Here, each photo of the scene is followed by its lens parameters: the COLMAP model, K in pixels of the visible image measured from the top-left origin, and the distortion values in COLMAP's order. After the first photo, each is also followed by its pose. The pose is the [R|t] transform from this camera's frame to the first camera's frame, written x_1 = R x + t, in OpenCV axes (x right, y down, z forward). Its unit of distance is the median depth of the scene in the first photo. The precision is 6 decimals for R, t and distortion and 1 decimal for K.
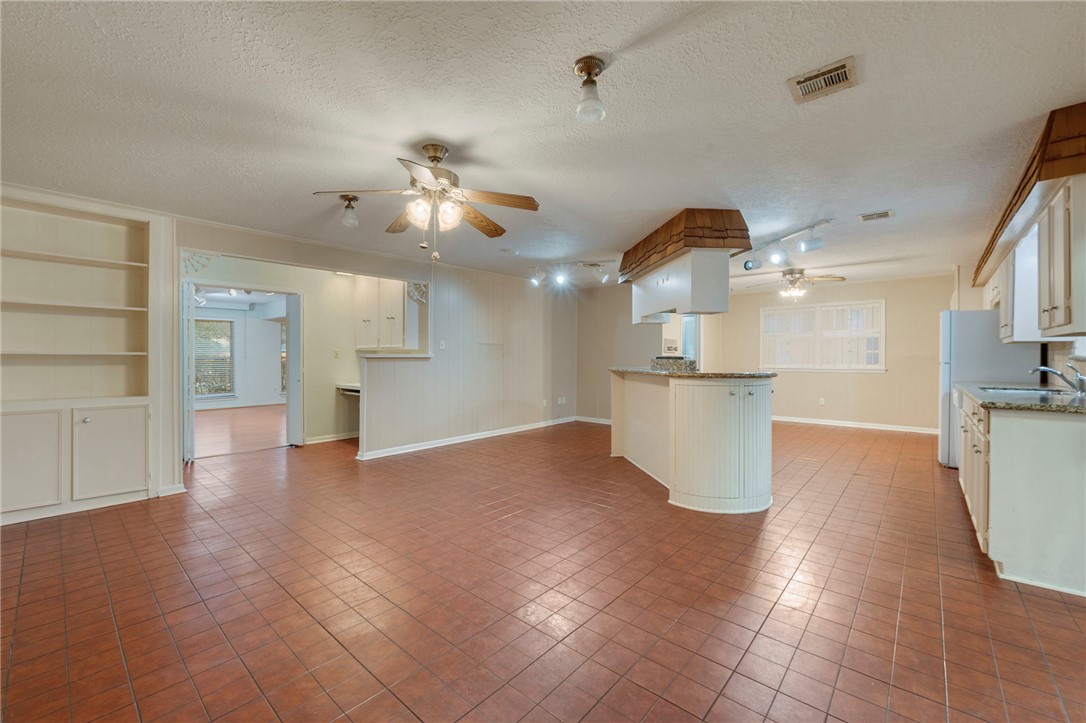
lens RADIAL K [[441.3, 0, 546.2], [0, 441.3, 363.9], [0, 0, 1]] dist [-0.001115, -0.000089]
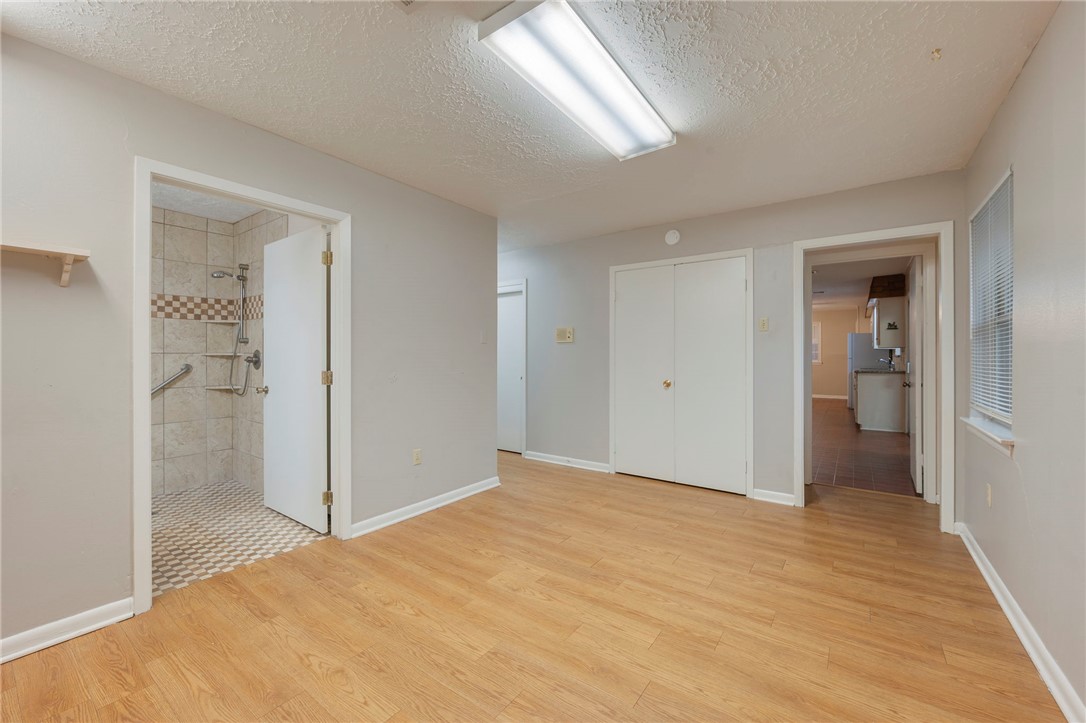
lens RADIAL K [[441.3, 0, 543.3], [0, 441.3, 357.2], [0, 0, 1]] dist [-0.001115, -0.000089]
pose [[0.994885, -0.002297, 0.100984, -0.523096], [0.003345, 0.999942, -0.010207, 0.006216], [-0.100954, 0.010492, 0.994836, -0.650085]]
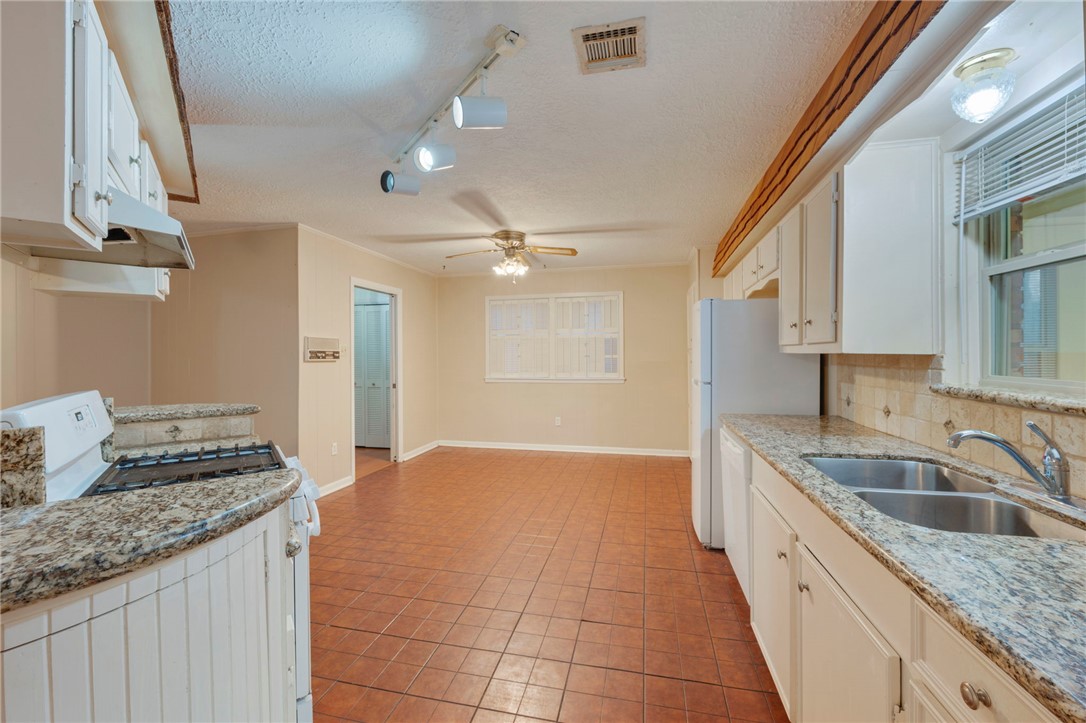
lens RADIAL K [[441.3, 0, 543.8], [0, 441.3, 359.0], [0, 0, 1]] dist [-0.001115, -0.000089]
pose [[0.884432, -0.008179, 0.466598, 0.298687], [0.009889, 0.999950, -0.001216, -0.027152], [-0.466564, 0.005690, 0.884469, 0.402073]]
